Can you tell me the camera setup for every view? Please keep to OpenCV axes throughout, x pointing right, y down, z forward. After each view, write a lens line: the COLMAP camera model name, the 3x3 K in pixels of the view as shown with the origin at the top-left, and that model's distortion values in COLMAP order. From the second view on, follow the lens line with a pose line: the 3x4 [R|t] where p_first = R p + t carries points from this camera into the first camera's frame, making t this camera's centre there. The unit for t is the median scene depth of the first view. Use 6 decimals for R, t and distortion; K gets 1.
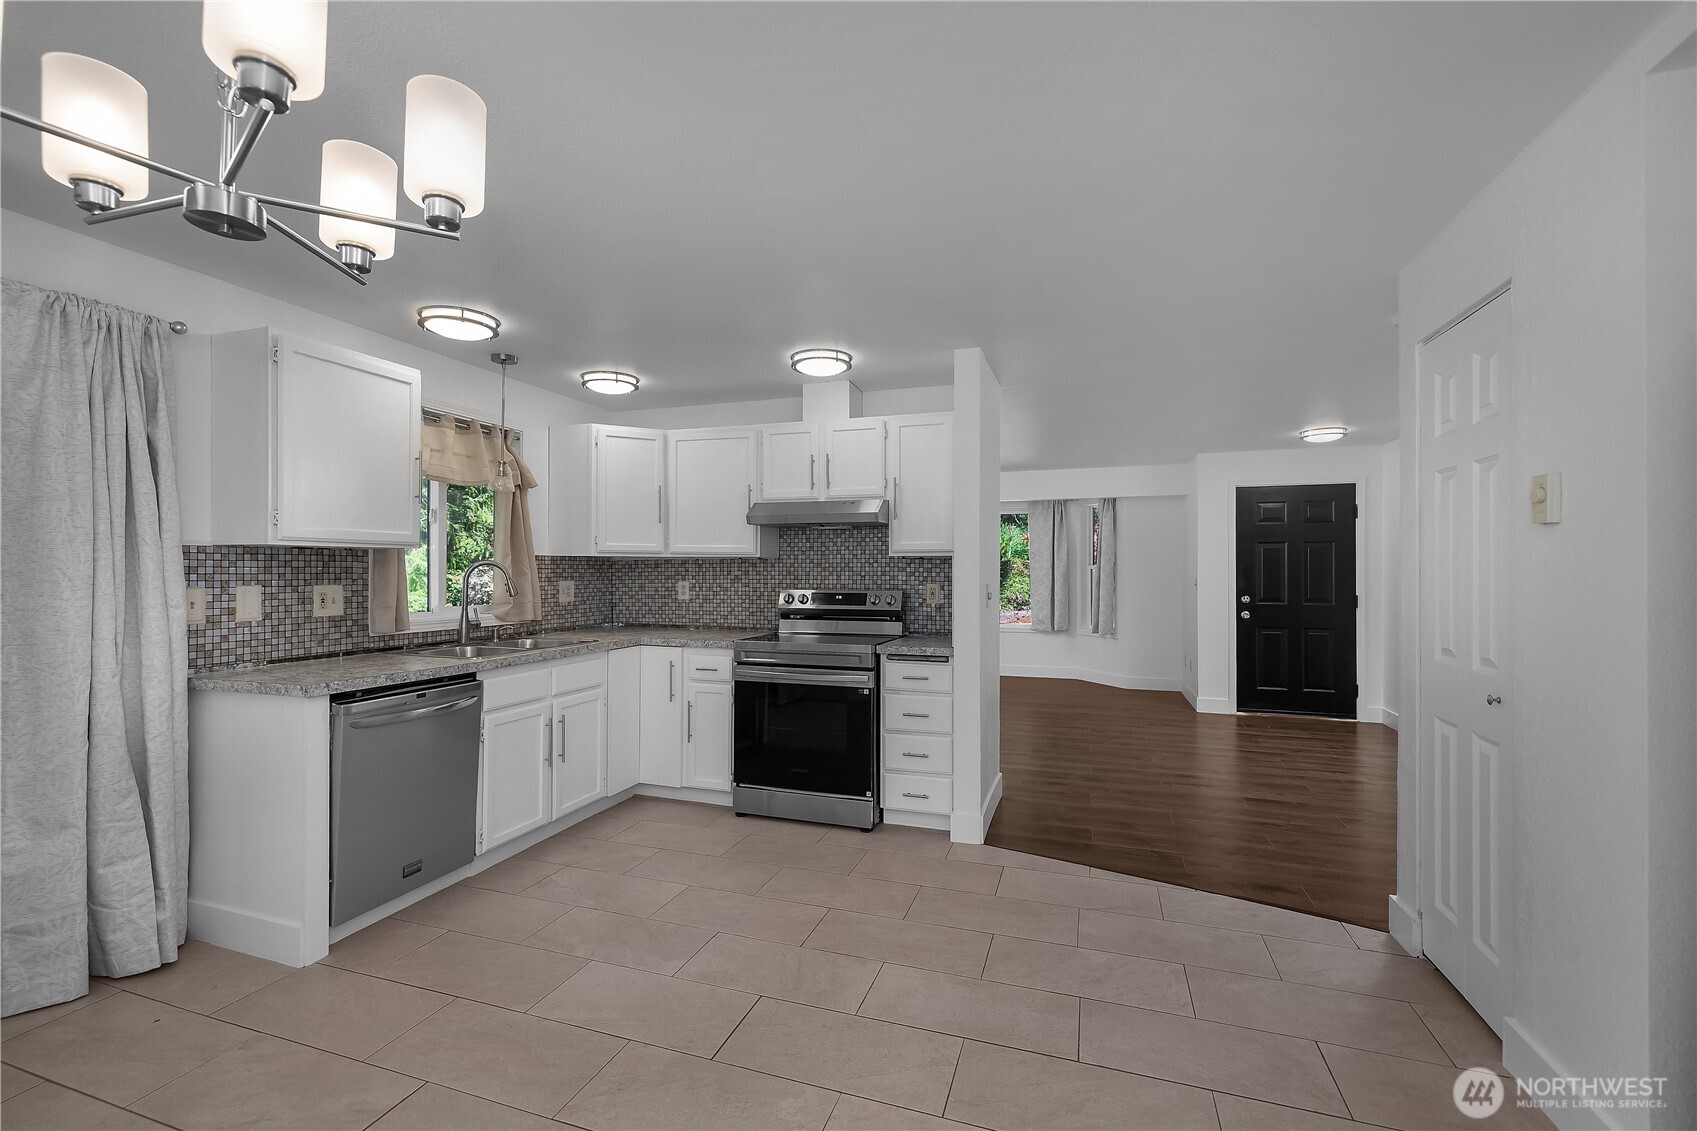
lens RADIAL K [[727.5, 0, 845.8], [0, 727.5, 566.3], [0, 0, 1]] dist [0.002597, -0.000310]
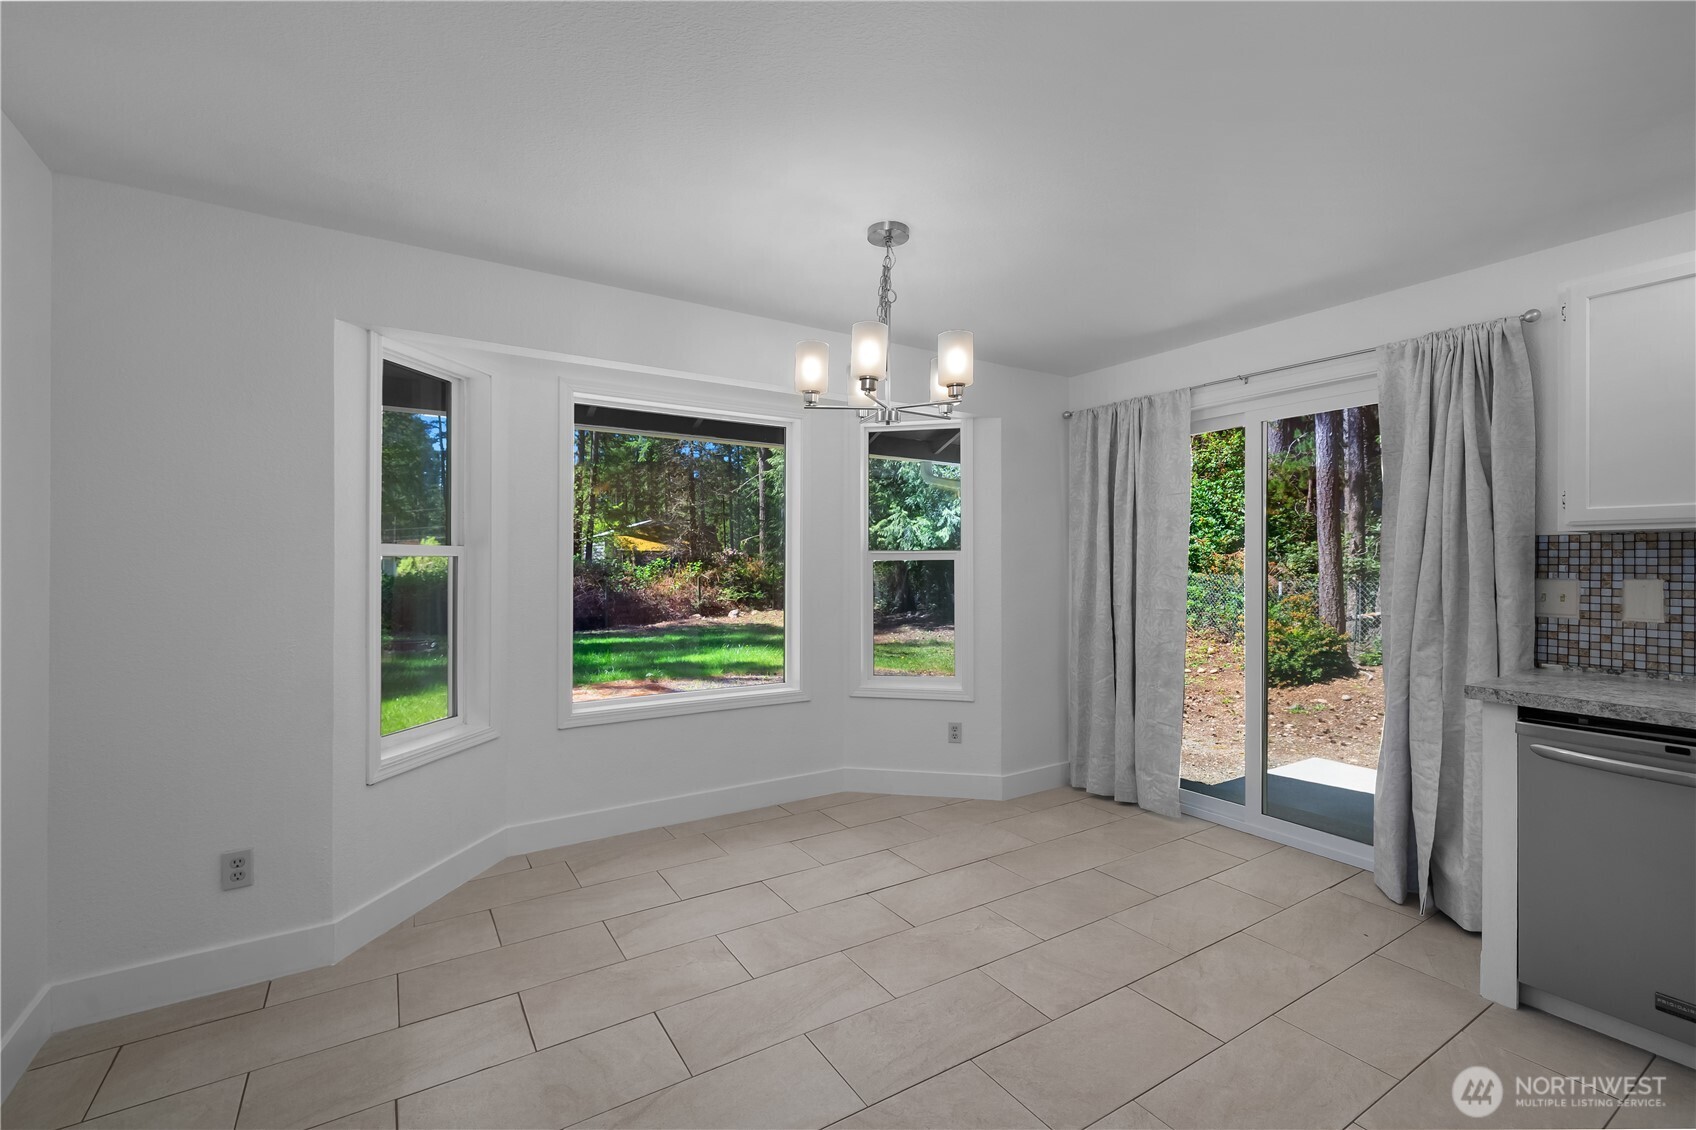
lens RADIAL K [[727.1, 0, 836.4], [0, 727.1, 560.2], [0, 0, 1]] dist [0.002597, -0.000310]
pose [[-0.632798, 0.000270, -0.774317, 0.398638], [0.003388, 0.999991, -0.002420, 0.003388], [0.774310, -0.004155, -0.632793, 0.801826]]
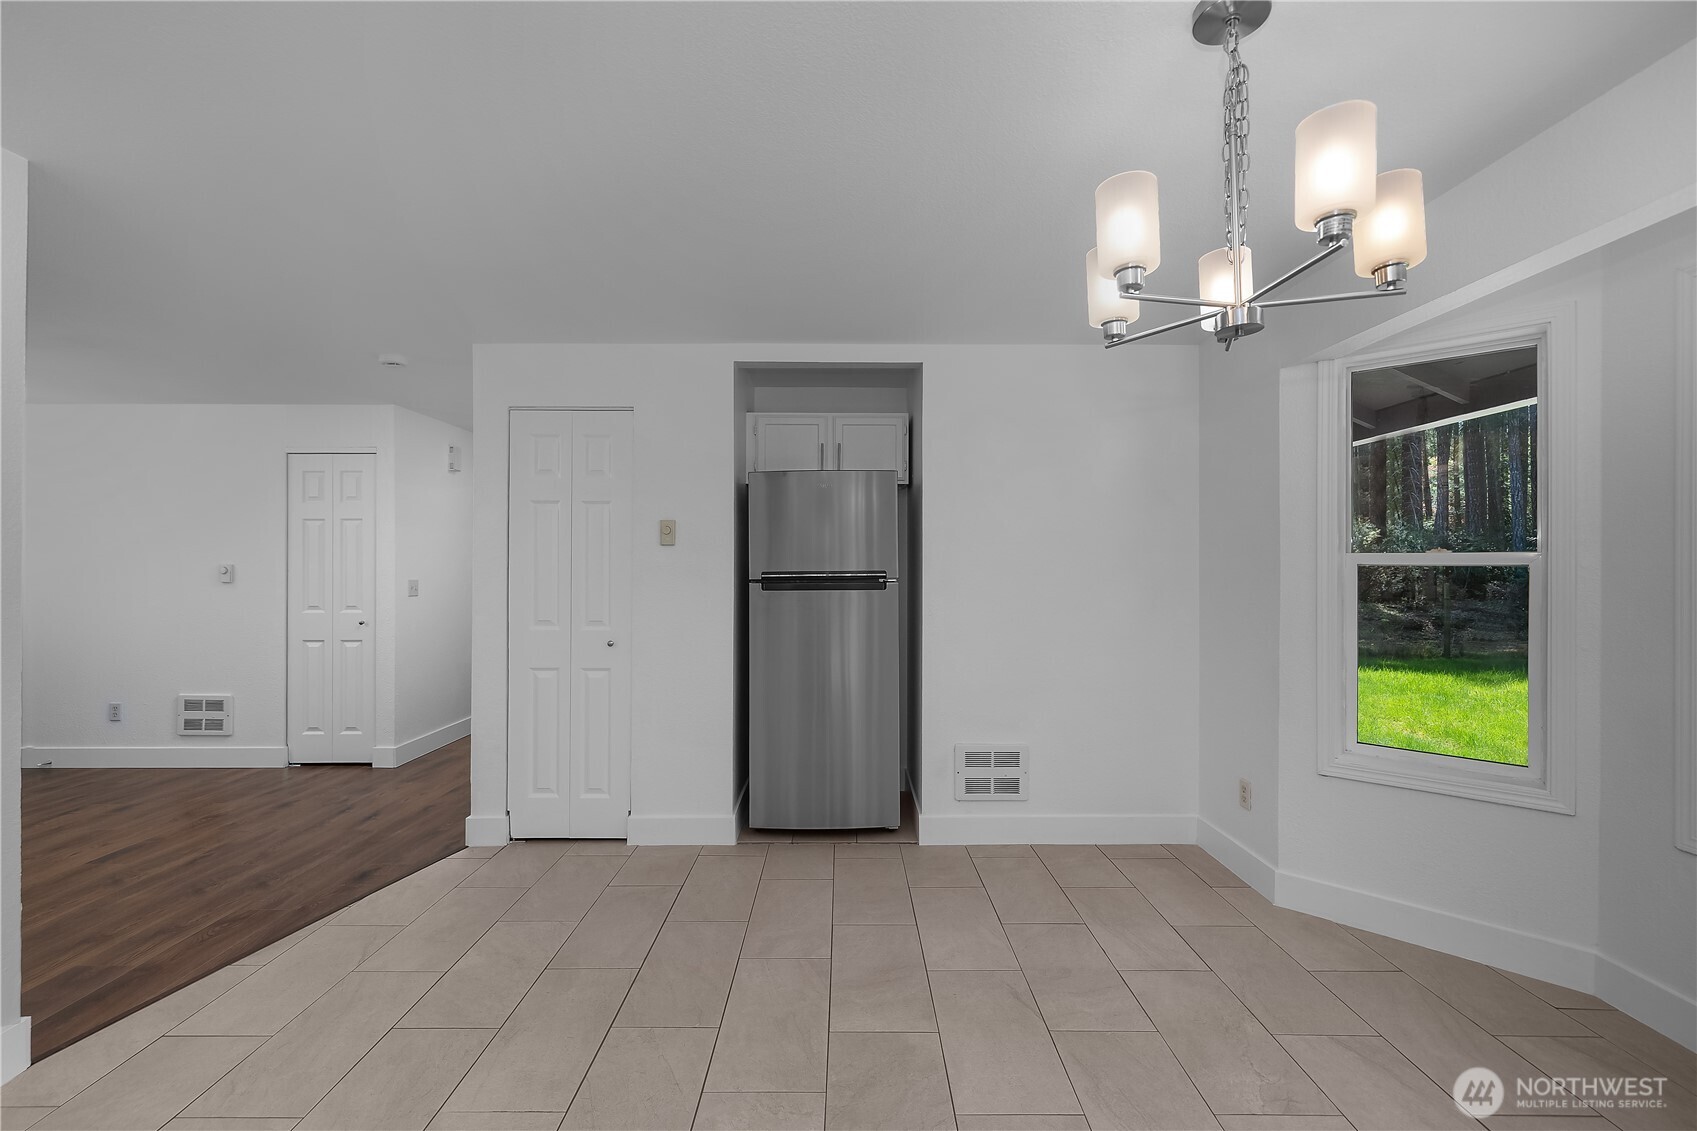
lens RADIAL K [[727.5, 0, 838.8], [0, 727.5, 562.5], [0, 0, 1]] dist [0.002597, -0.000310]
pose [[-0.318152, 0.006132, 0.948020, -0.647626], [-0.007254, 0.999934, -0.008903, 0.000485], [-0.948012, -0.009710, -0.318086, 0.726625]]
